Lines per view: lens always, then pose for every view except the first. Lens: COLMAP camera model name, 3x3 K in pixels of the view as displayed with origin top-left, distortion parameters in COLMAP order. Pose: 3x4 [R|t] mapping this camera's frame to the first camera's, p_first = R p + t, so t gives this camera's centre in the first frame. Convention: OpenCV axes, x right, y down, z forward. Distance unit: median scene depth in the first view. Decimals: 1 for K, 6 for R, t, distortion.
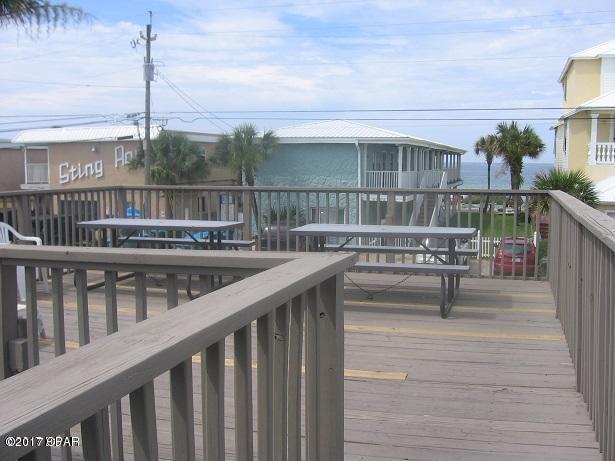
lens RADIAL K [[658.9, 0, 307.5], [0, 658.9, 230.5], [0, 0, 1]] dist [-0.143691, 0.132322]
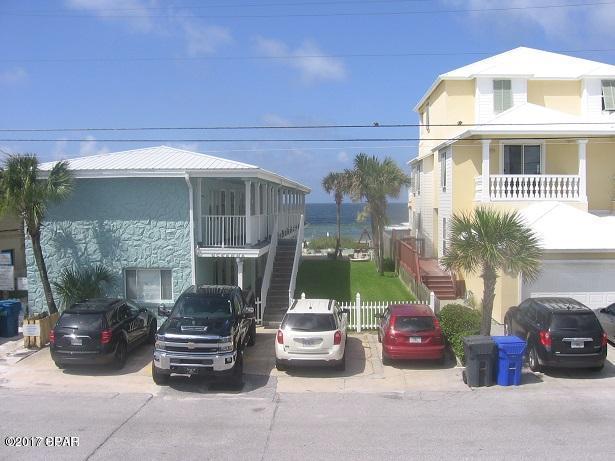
lens RADIAL K [[658.9, 0, 307.5], [0, 658.9, 230.5], [0, 0, 1]] dist [-0.143691, 0.132322]
pose [[0.967670, -0.021094, 0.251334, 0.020197], [0.036527, 0.997712, -0.056895, -0.028363], [-0.249559, 0.064237, 0.966227, 0.267555]]
